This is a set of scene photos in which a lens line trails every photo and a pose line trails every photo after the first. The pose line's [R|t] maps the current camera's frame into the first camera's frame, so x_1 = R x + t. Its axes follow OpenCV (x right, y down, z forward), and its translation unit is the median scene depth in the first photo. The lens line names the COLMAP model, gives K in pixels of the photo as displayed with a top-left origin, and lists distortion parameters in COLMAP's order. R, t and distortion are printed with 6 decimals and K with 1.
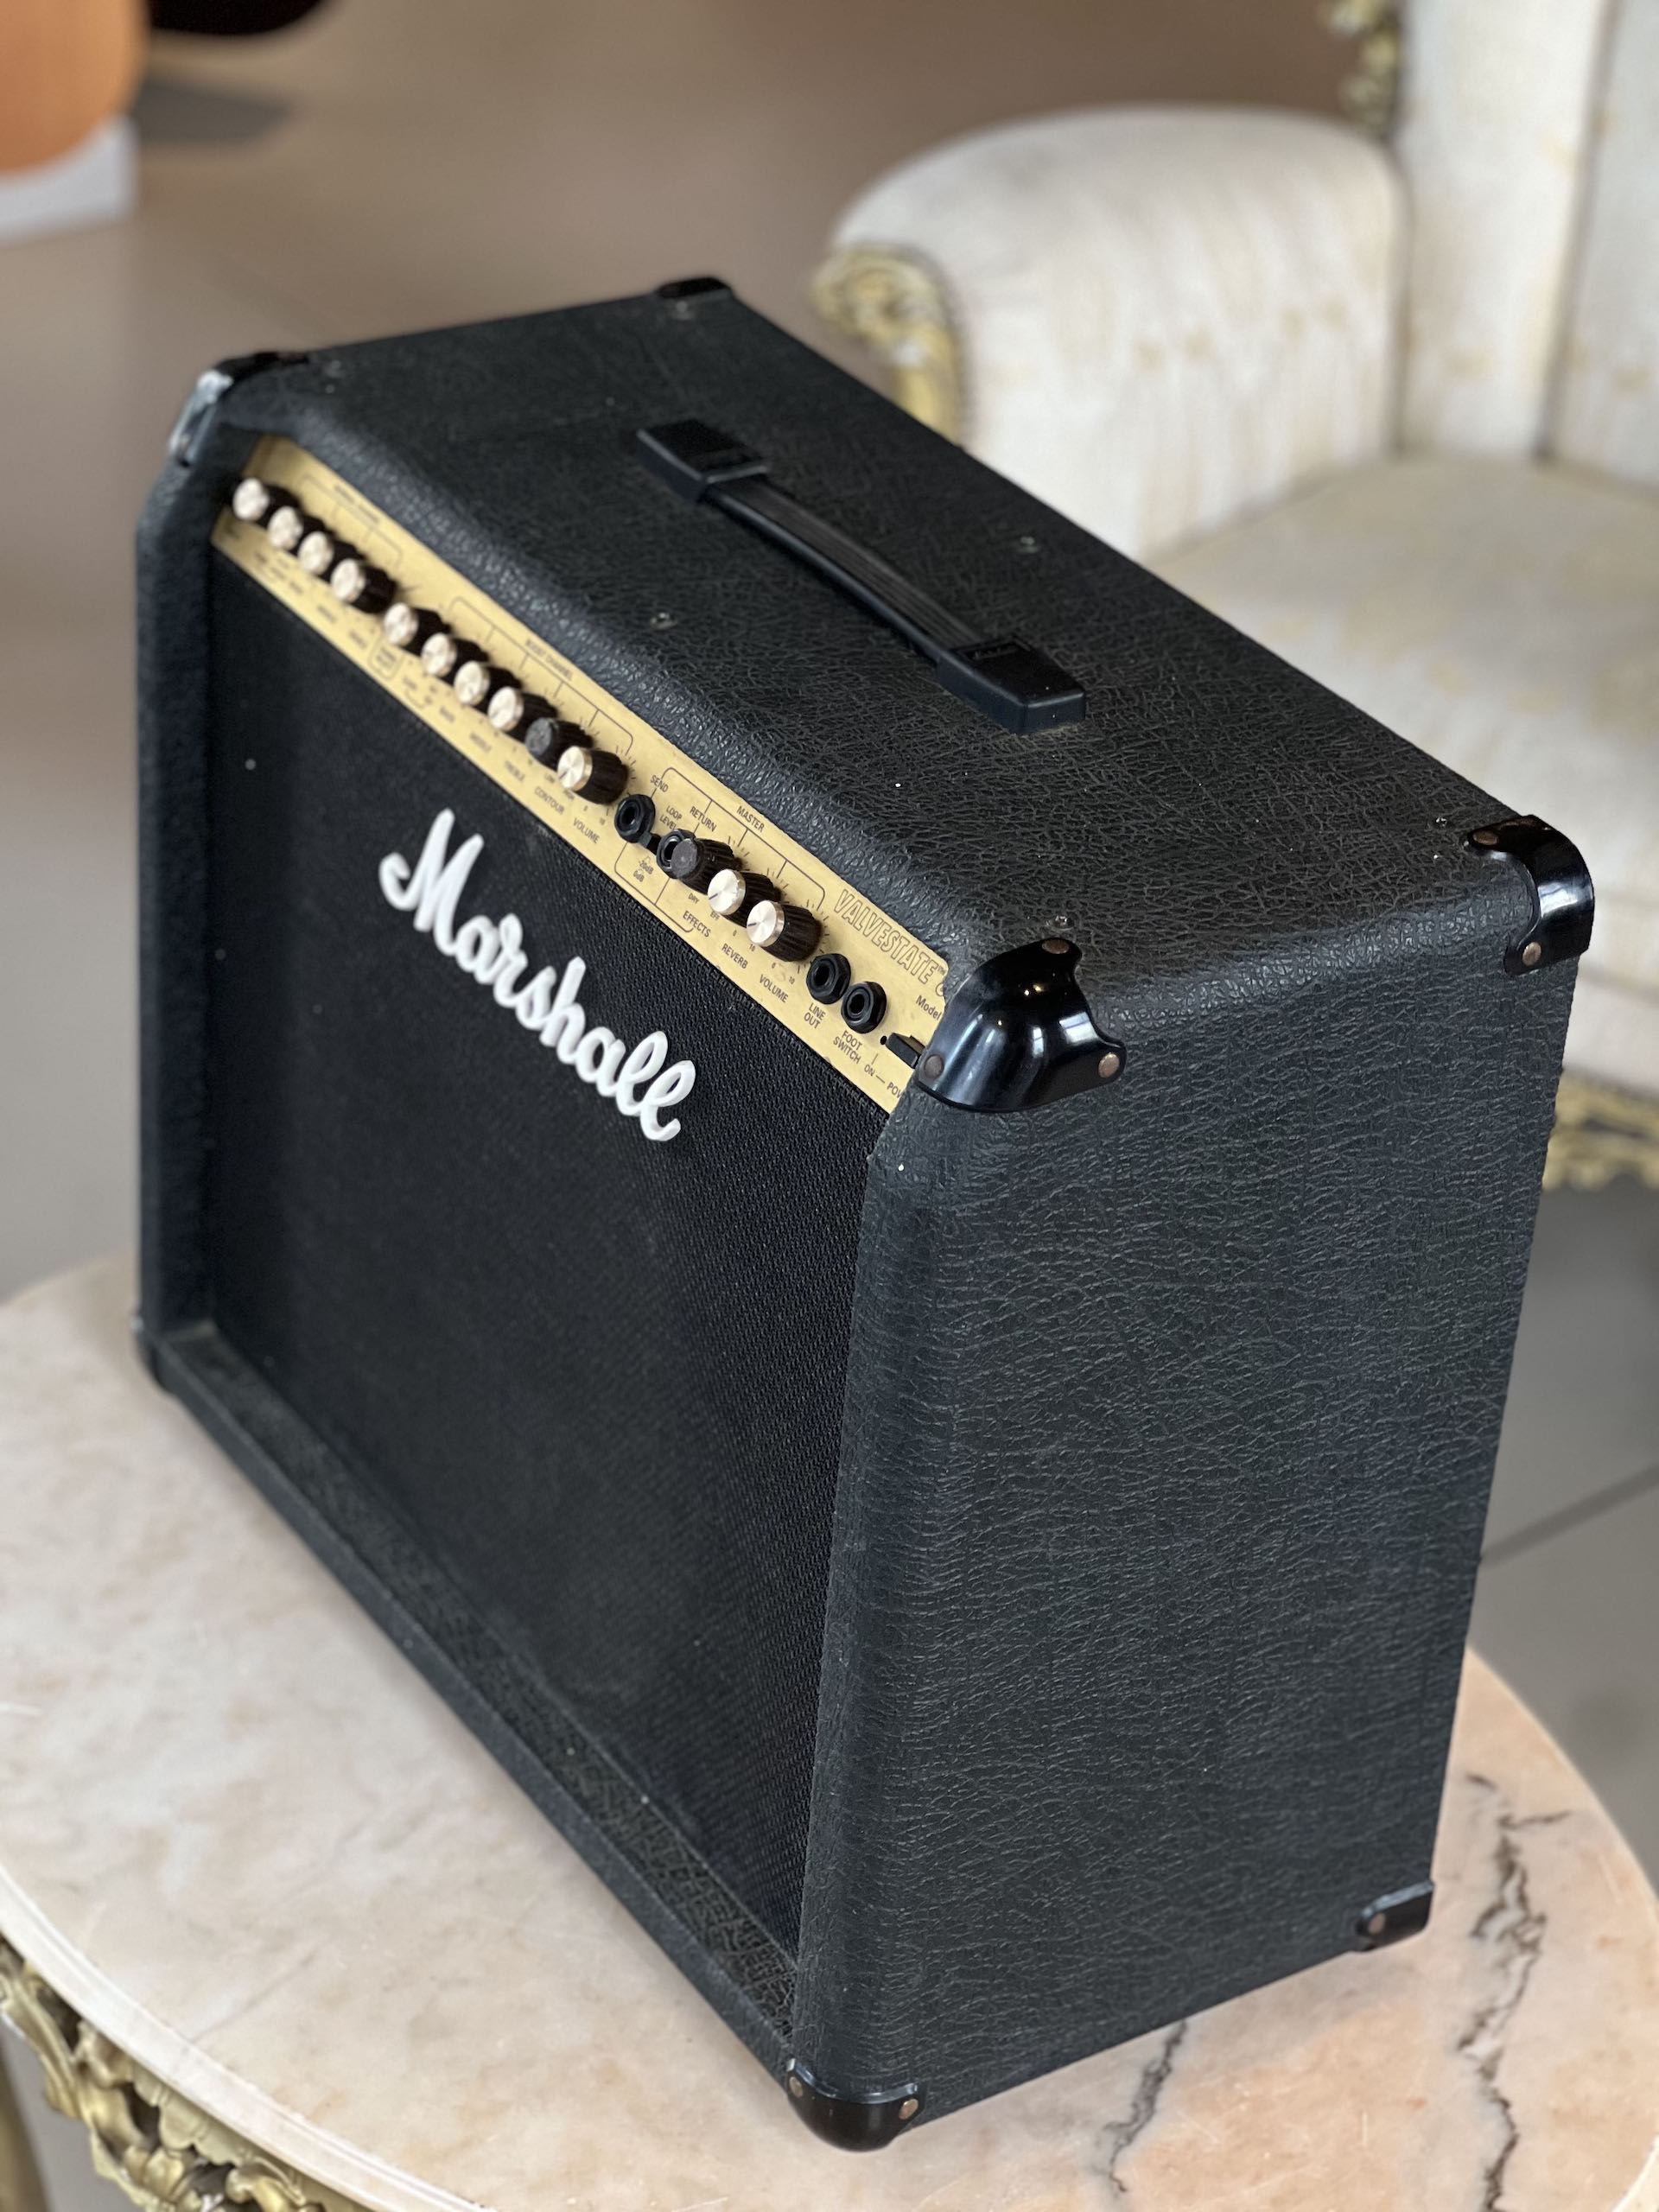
lens RADIAL K [[4882.4, 0, 829.5], [0, 4882.4, 1106.0], [0, 0, 1]] dist [0.292052, 0.241480]
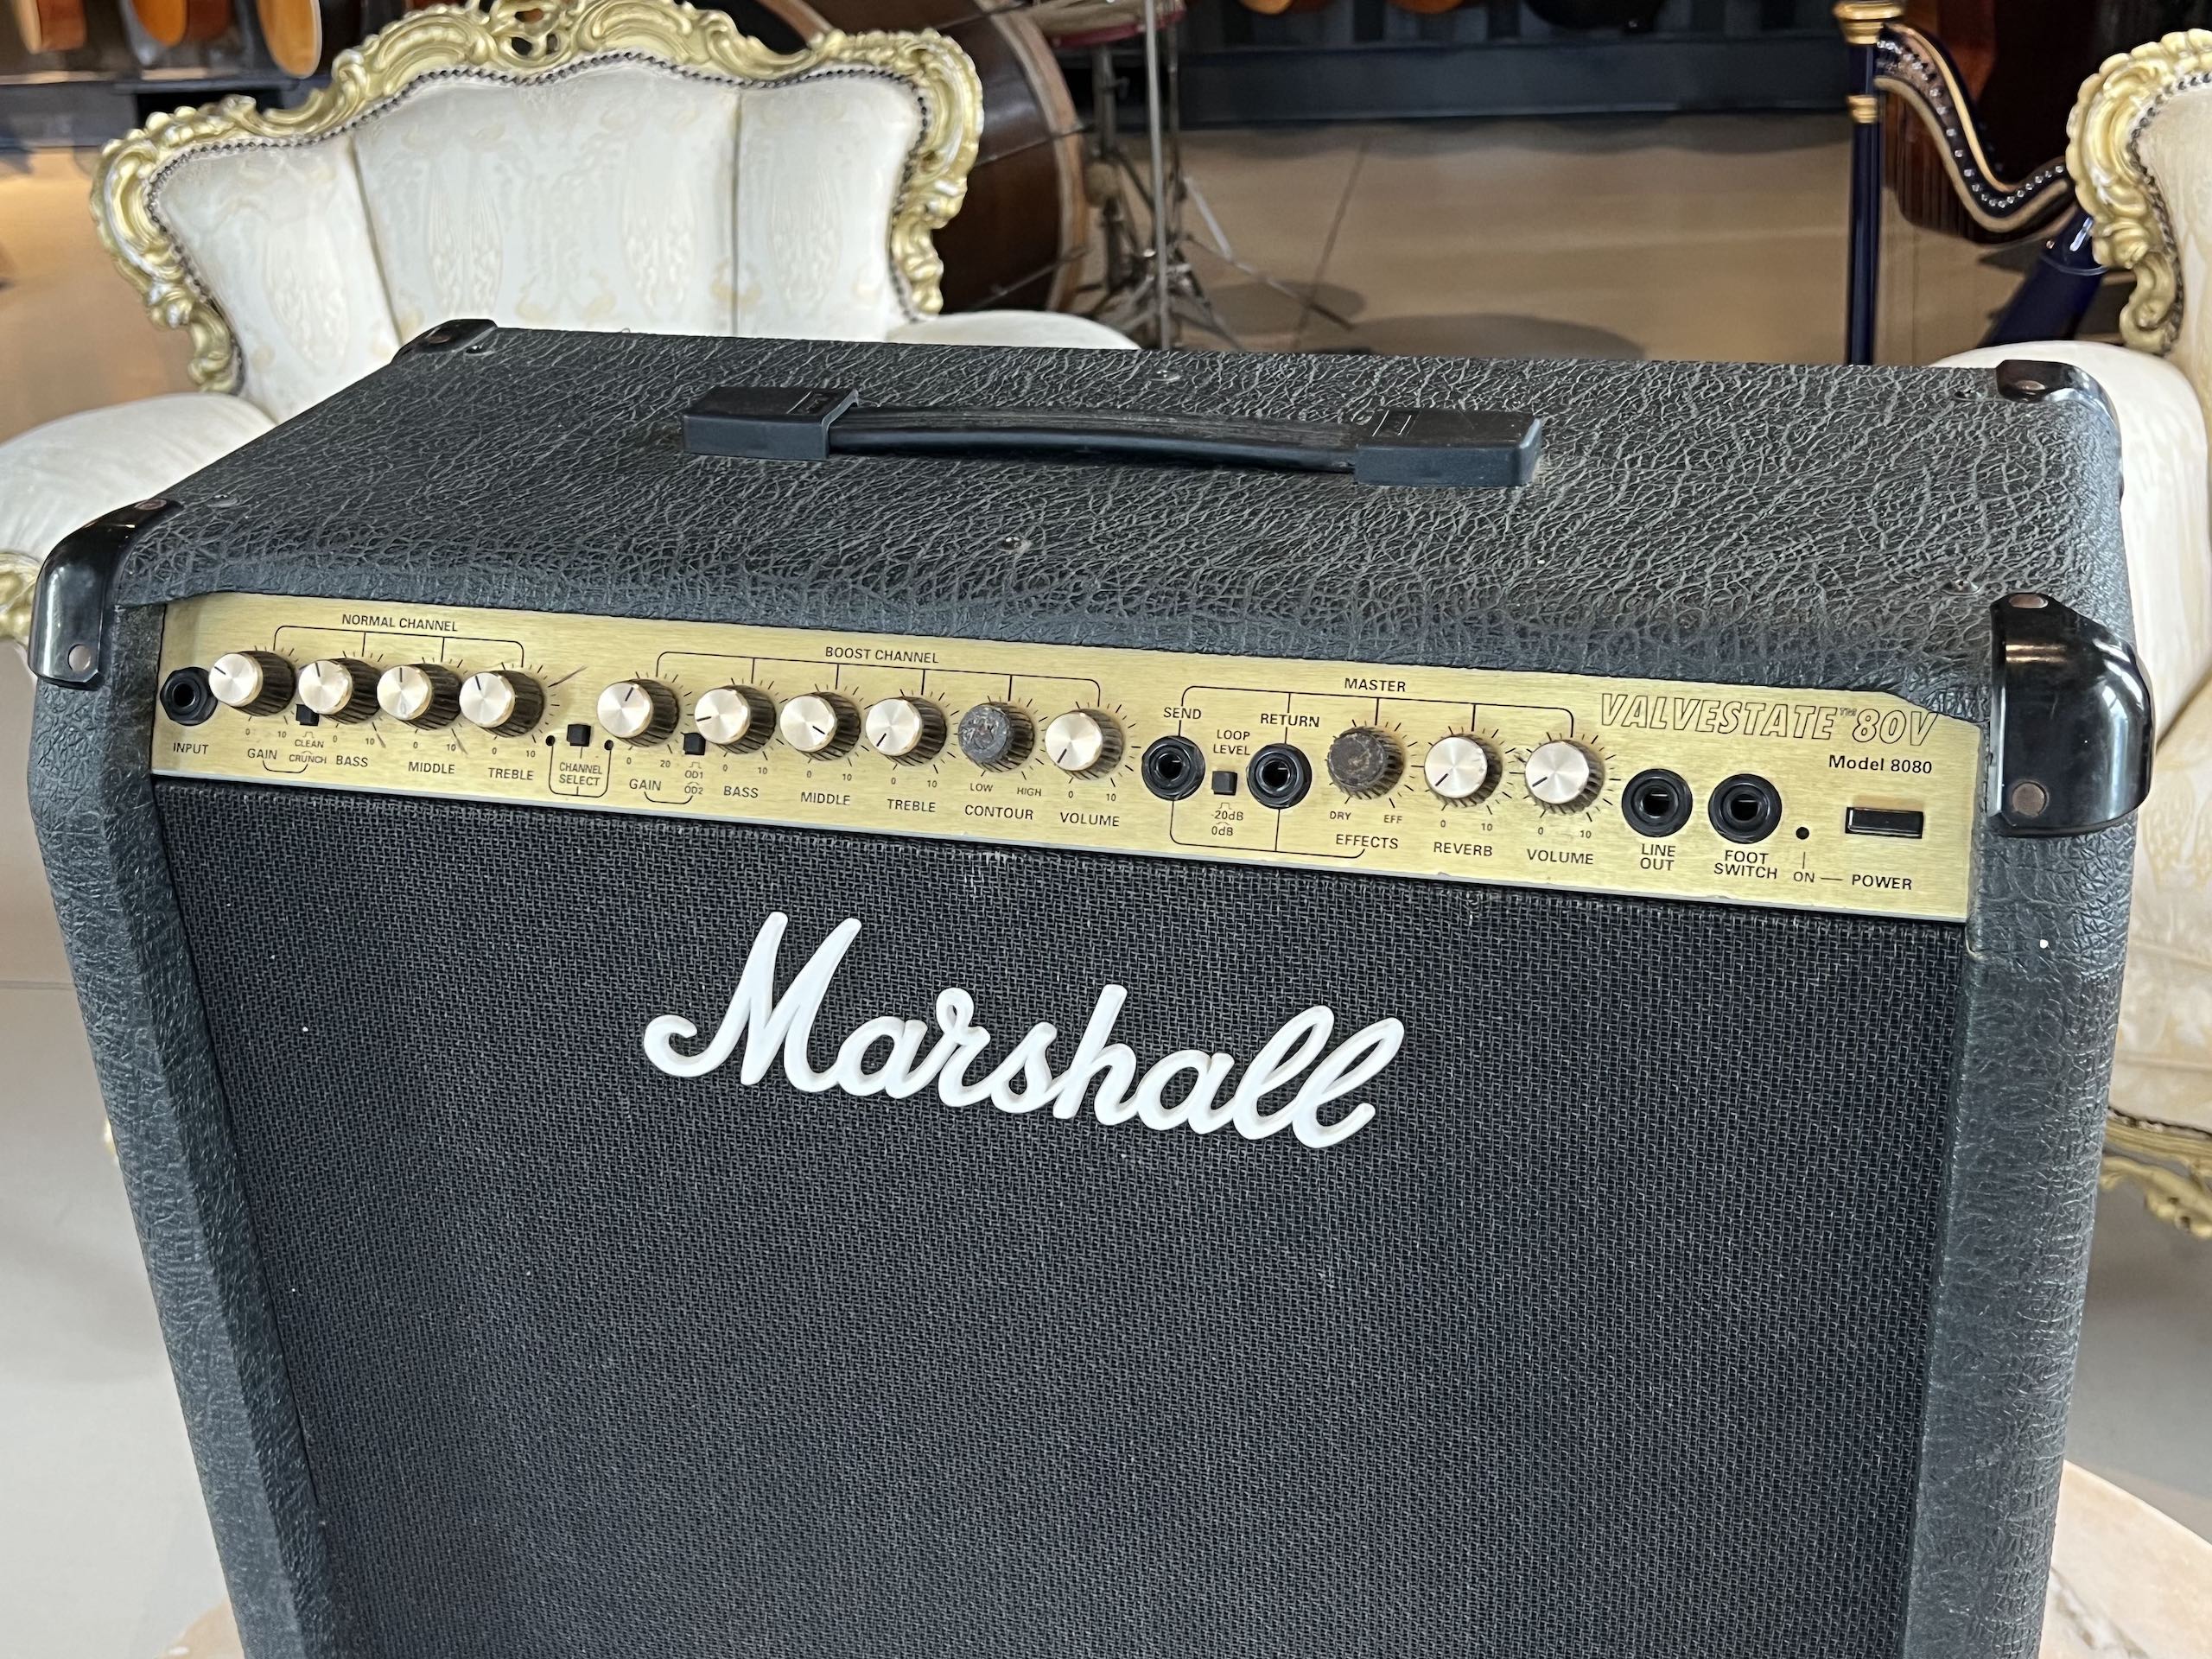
lens RADIAL K [[2652.6, 0, 1098.8], [0, 2652.6, 936.3], [0, 0, 1]] dist [0.336576, -1.191231]
pose [[0.751297, -0.403145, 0.522520, -0.260504], [0.425615, 0.901067, 0.083245, -0.070873], [-0.504385, 0.159851, 0.848554, 0.629587]]
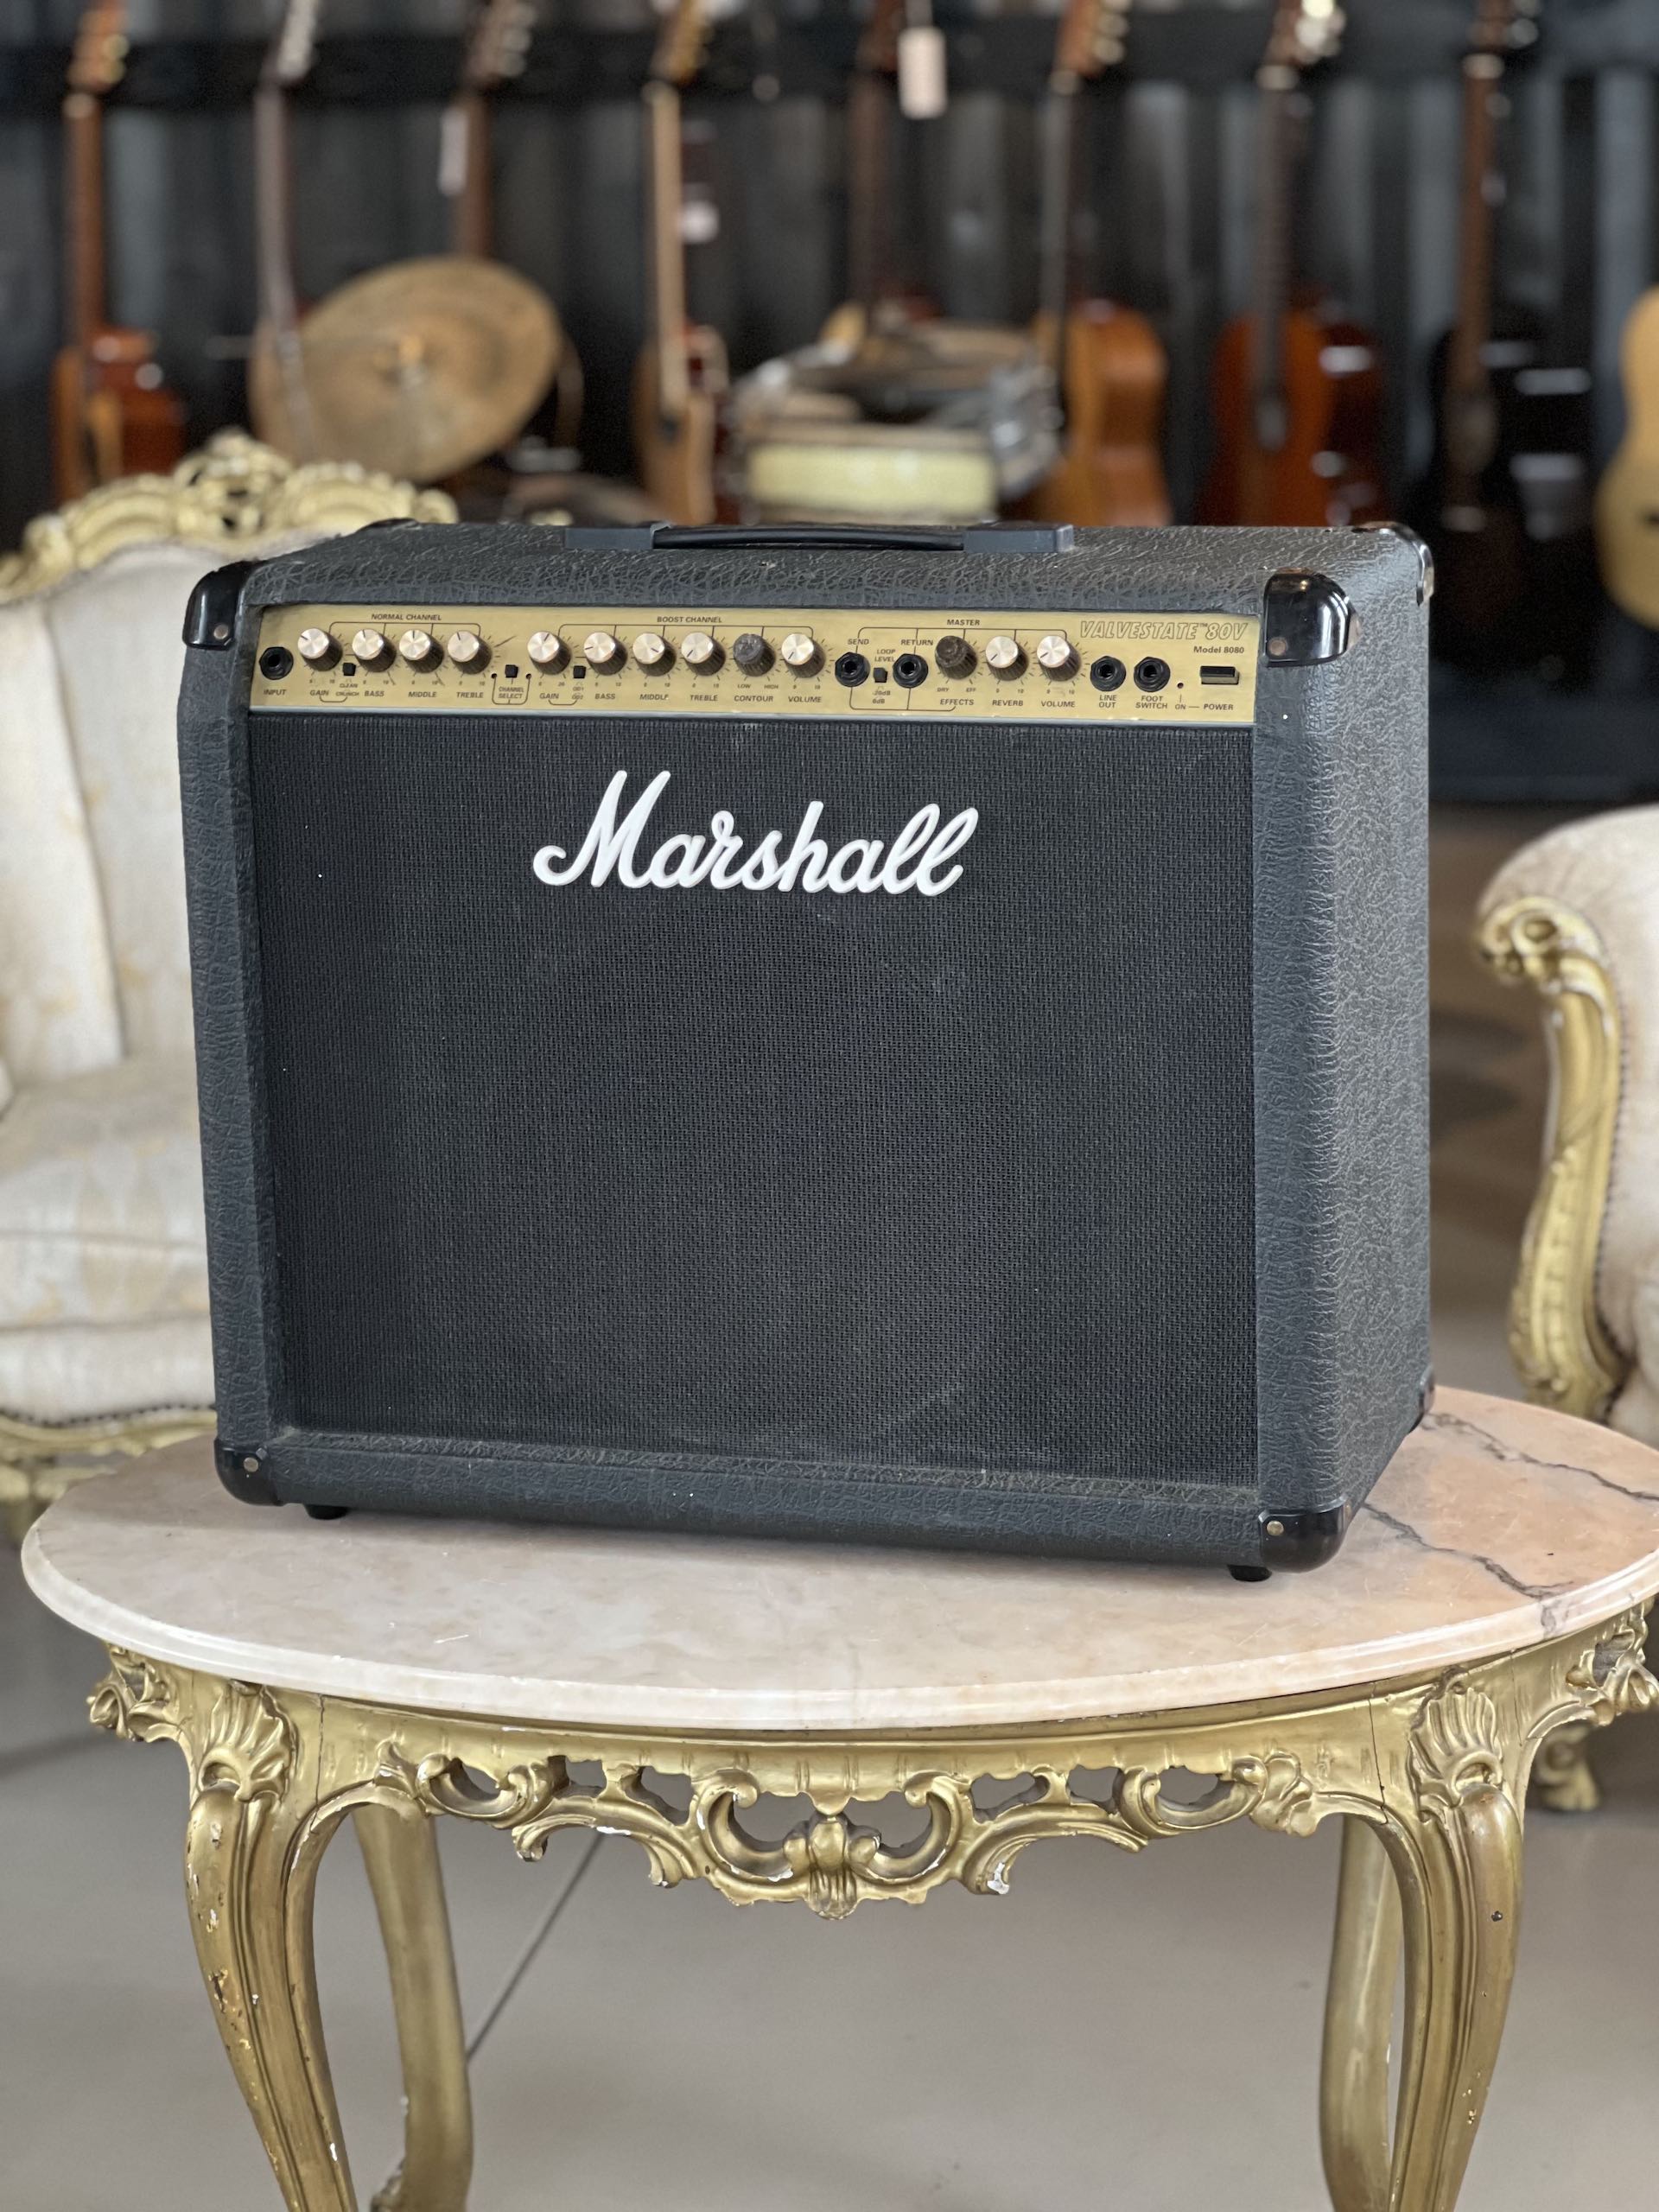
lens RADIAL K [[4882.4, 0, 829.5], [0, 4882.4, 1106.0], [0, 0, 1]] dist [0.292052, 0.241480]
pose [[0.760301, -0.230528, 0.607289, -0.855431], [0.399884, 0.902860, -0.157911, 0.250540], [-0.511894, 0.362905, 0.778630, -0.011067]]
